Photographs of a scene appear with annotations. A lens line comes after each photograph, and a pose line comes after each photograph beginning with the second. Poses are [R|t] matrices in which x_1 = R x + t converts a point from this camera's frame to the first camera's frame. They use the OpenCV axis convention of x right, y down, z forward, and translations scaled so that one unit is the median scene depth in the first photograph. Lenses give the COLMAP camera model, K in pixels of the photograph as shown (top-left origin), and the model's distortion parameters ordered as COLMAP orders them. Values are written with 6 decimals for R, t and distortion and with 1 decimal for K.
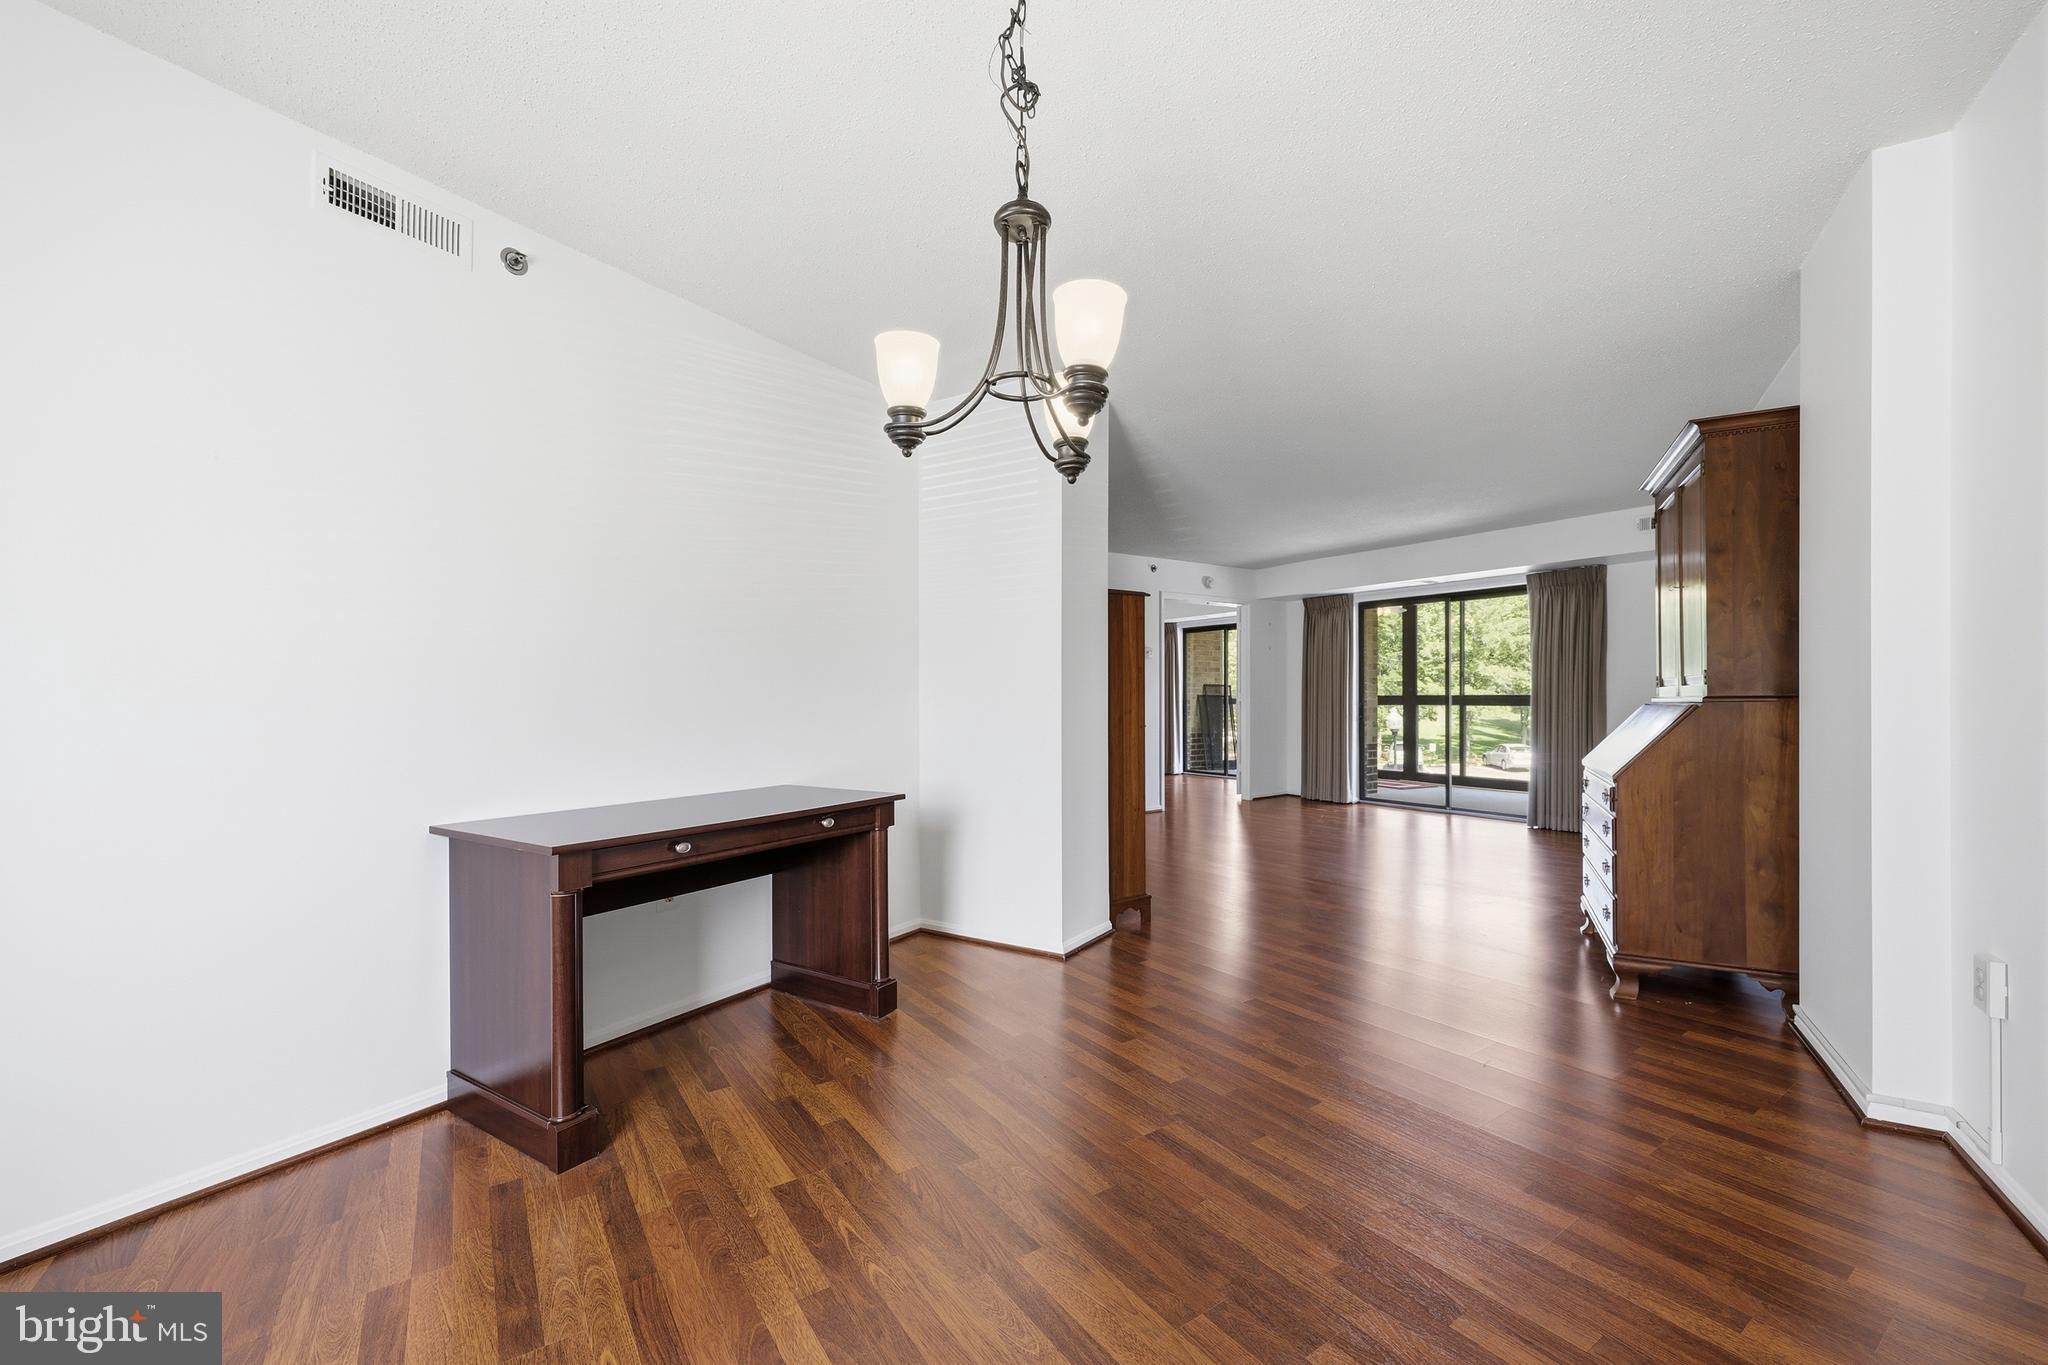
lens RADIAL K [[832.1, 0, 1032.7], [0, 832.1, 685.1], [0, 0, 1]] dist [-0.003018, 0.000941]
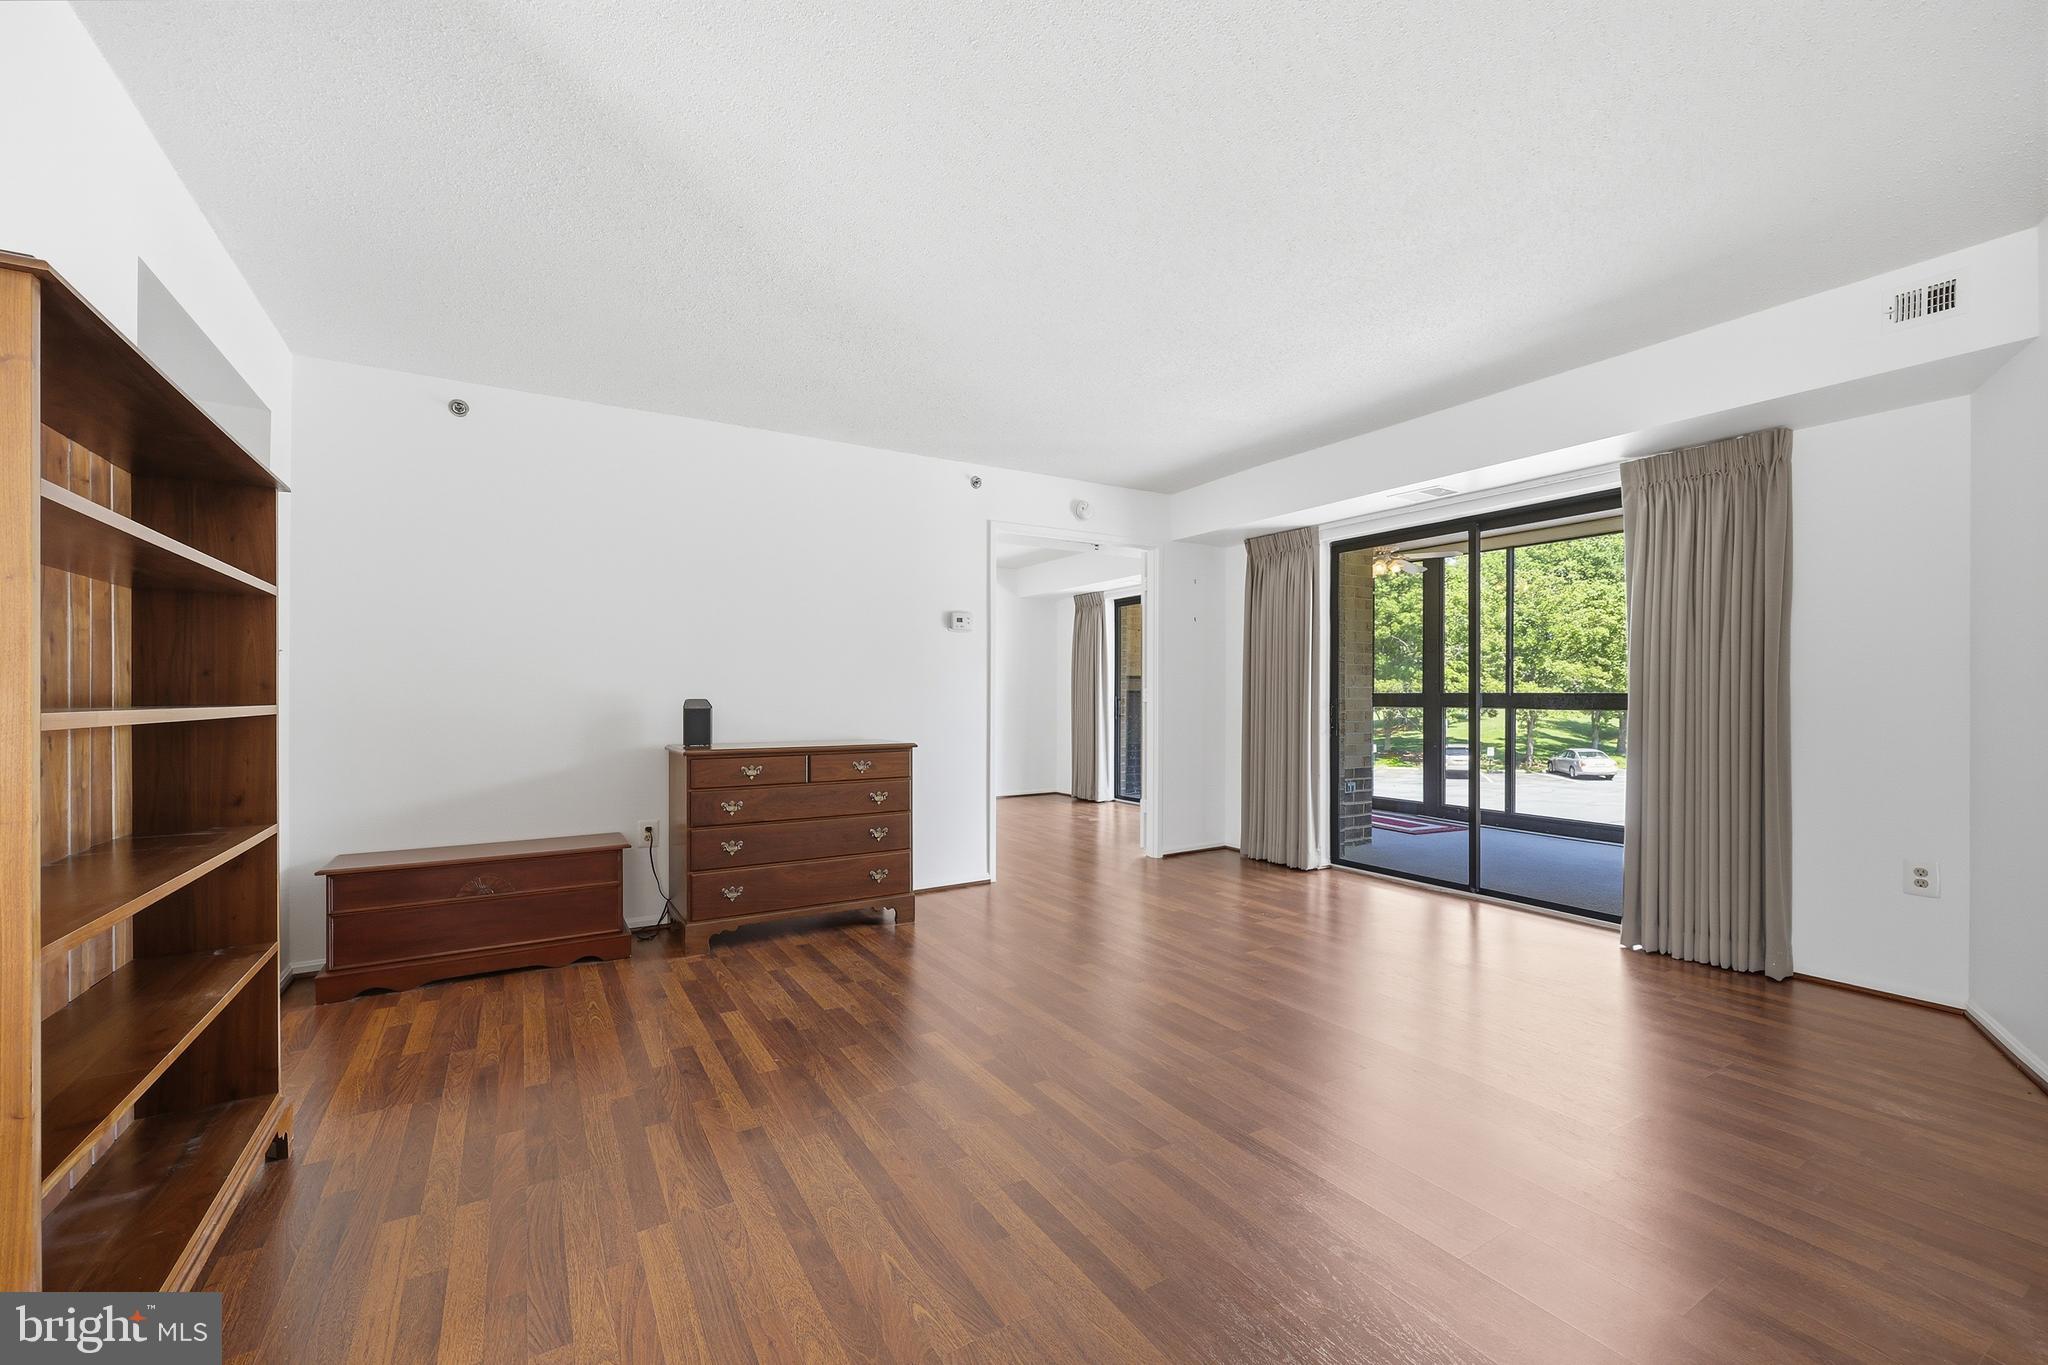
lens RADIAL K [[832.1, 0, 1044.8], [0, 832.1, 689.0], [0, 0, 1]] dist [-0.003018, 0.000941]
pose [[0.998730, 0.001570, -0.050350, 0.206848], [-0.001188, 0.999970, 0.007620, 0.004376], [0.050361, -0.007550, 0.998703, 0.366868]]
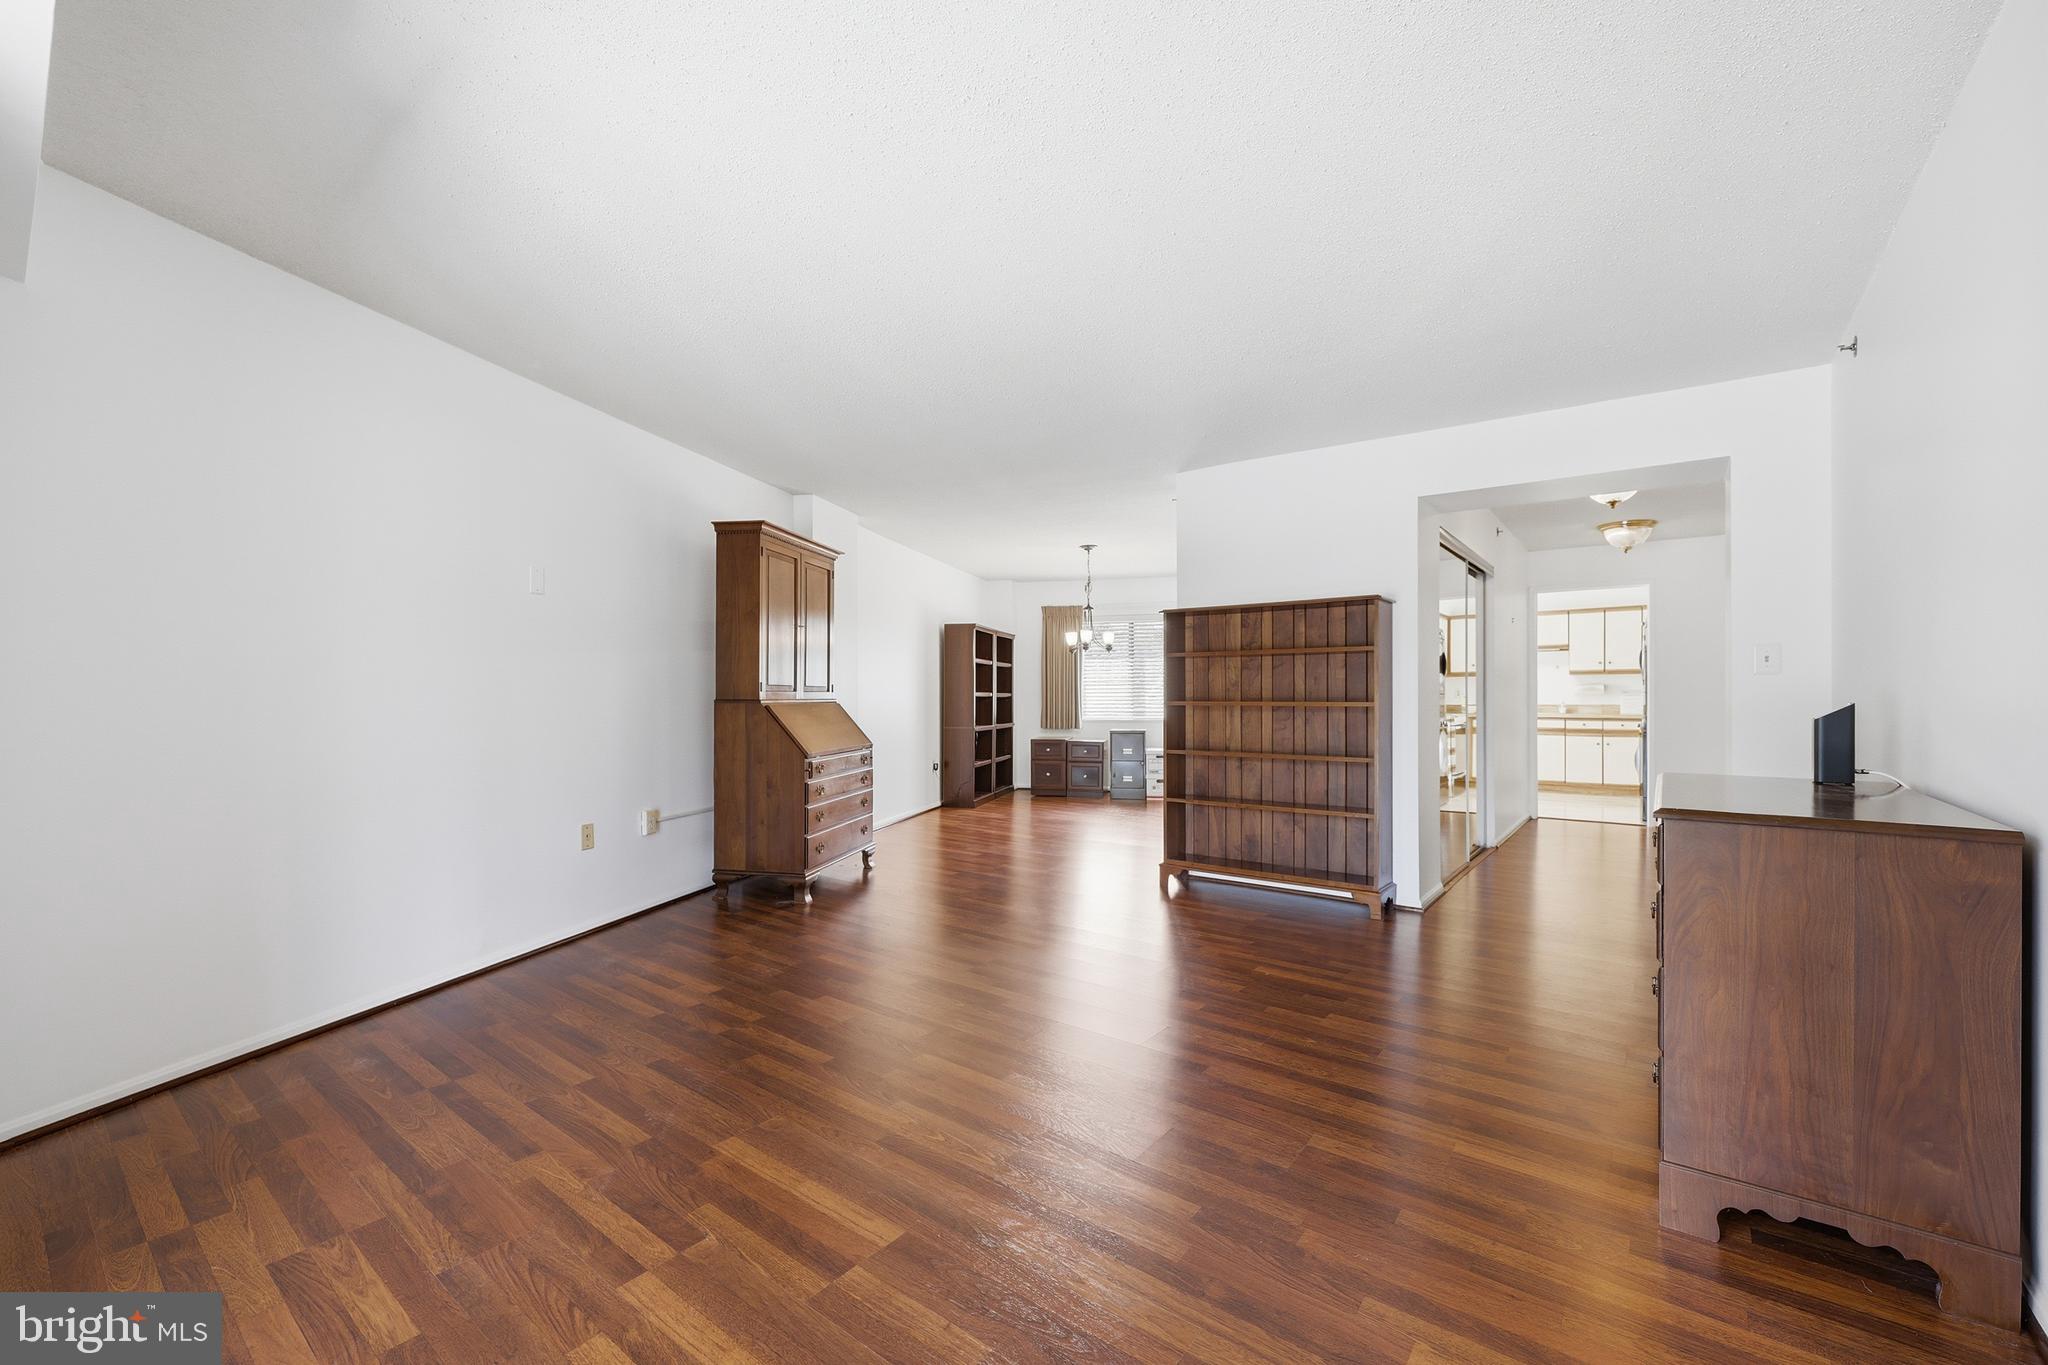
lens RADIAL K [[832.1, 0, 1023.6], [0, 832.1, 689.6], [0, 0, 1]] dist [-0.003018, 0.000941]
pose [[-0.954943, -0.004354, -0.296759, 0.321014], [0.002482, 0.999740, -0.022653, 0.012154], [0.296780, -0.022369, -0.954684, 0.977028]]
